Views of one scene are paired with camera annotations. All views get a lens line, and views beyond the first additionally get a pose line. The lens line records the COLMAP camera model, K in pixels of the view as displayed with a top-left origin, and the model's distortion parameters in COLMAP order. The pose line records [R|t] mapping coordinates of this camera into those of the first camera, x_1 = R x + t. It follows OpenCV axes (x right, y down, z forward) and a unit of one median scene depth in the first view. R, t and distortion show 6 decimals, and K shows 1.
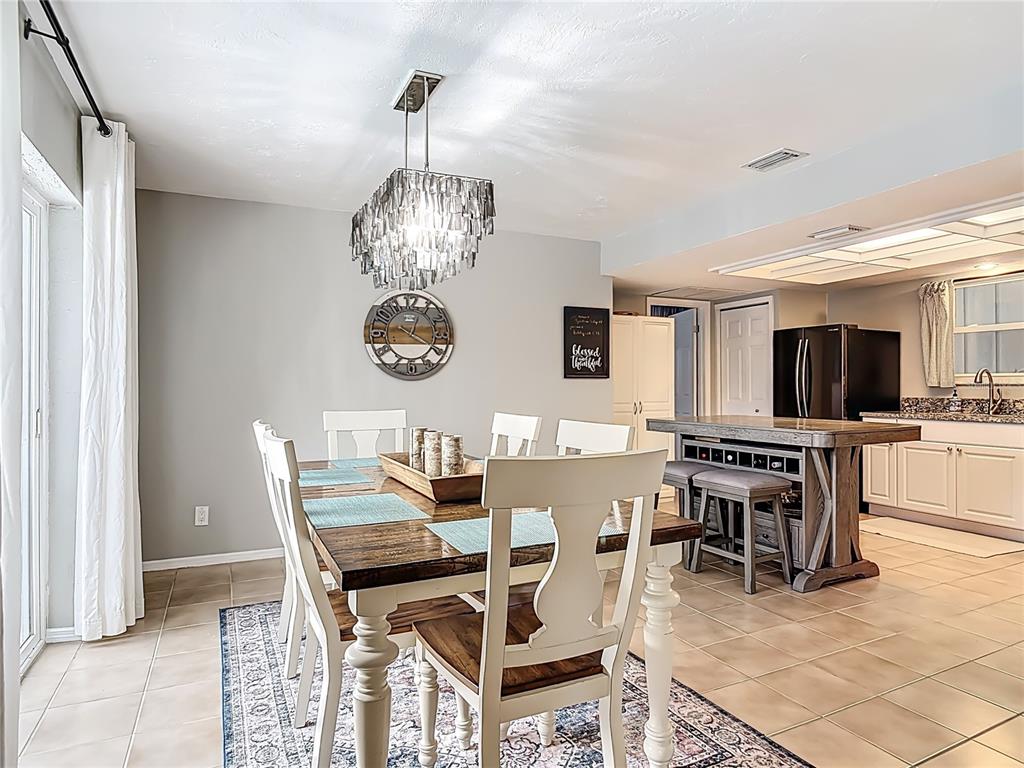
lens RADIAL K [[600.8, 0, 510.5], [0, 600.8, 381.3], [0, 0, 1]] dist [-0.014264, -0.003384]
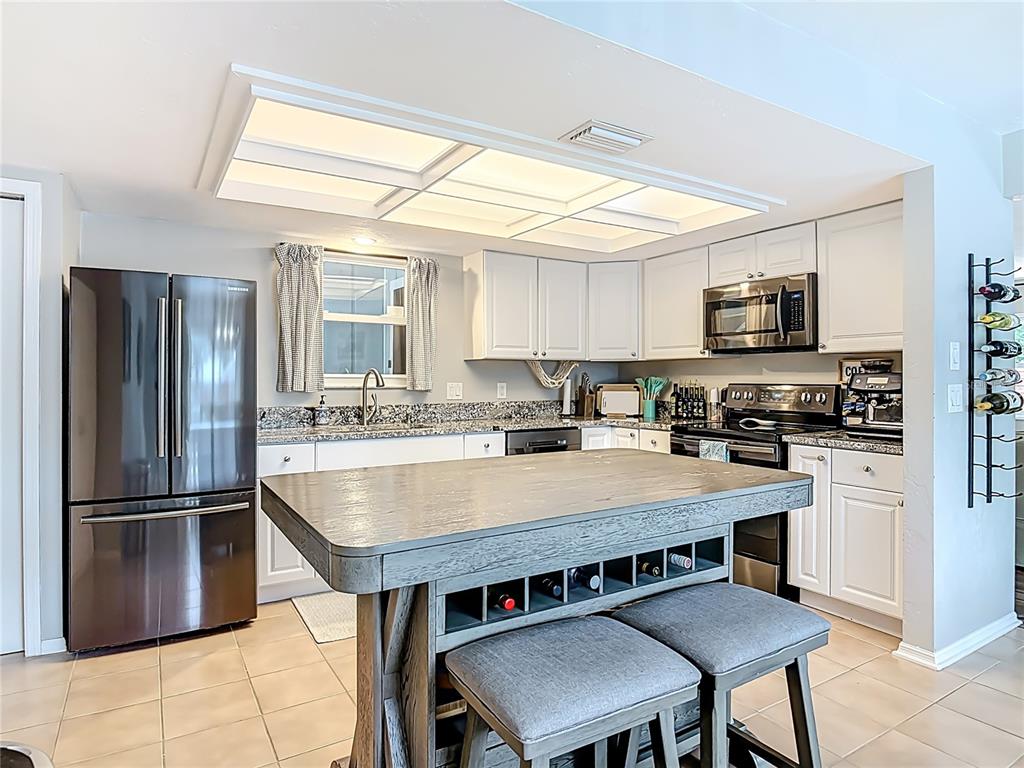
lens RADIAL K [[600.8, 0, 510.5], [0, 600.8, 381.3], [0, 0, 1]] dist [-0.014264, -0.003384]
pose [[-0.109916, 0.000031, 0.993941, -0.030250], [-0.008484, 0.999964, -0.000969, -0.004948], [-0.993905, -0.008539, -0.109912, 0.854309]]
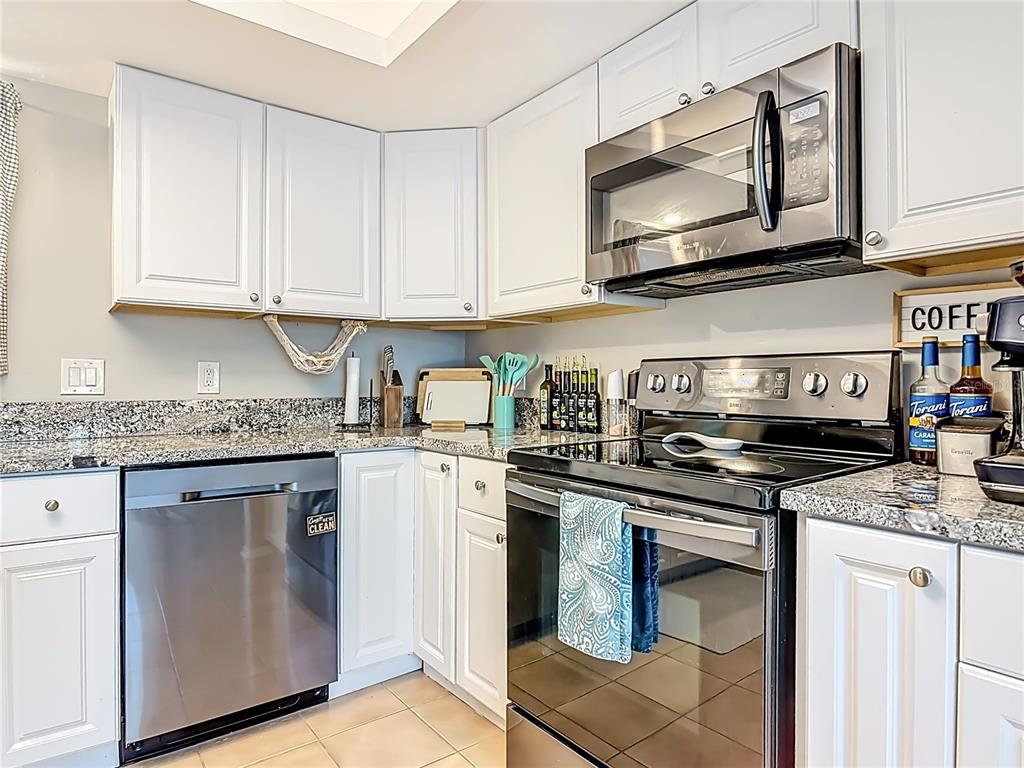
lens RADIAL K [[600.8, 0, 510.5], [0, 600.8, 381.3], [0, 0, 1]] dist [-0.014264, -0.003384]
pose [[-0.208993, 0.007180, 0.977891, 0.383279], [-0.008669, 0.999920, -0.009195, 0.013781], [-0.977879, -0.010399, -0.208914, 0.634905]]
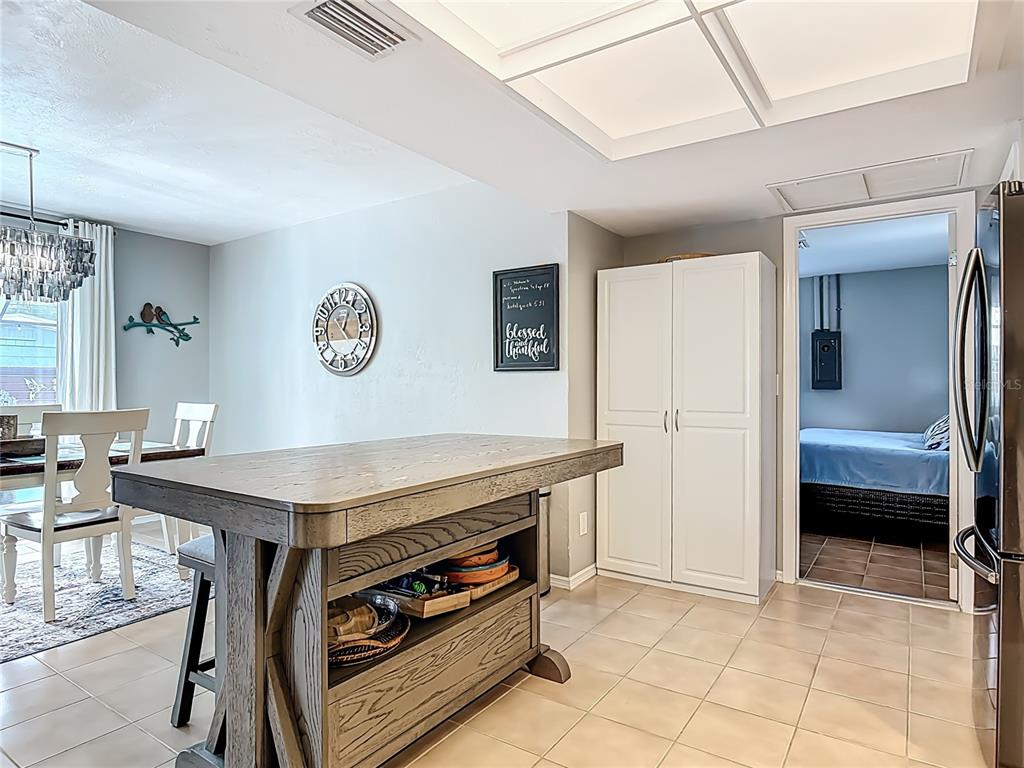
lens RADIAL K [[600.8, 0, 510.5], [0, 600.8, 381.3], [0, 0, 1]] dist [-0.014264, -0.003384]
pose [[0.506873, -0.001026, -0.862020, 0.715290], [0.003961, 0.999992, 0.001138, 0.005733], [0.862012, -0.003991, 0.506873, 0.644947]]
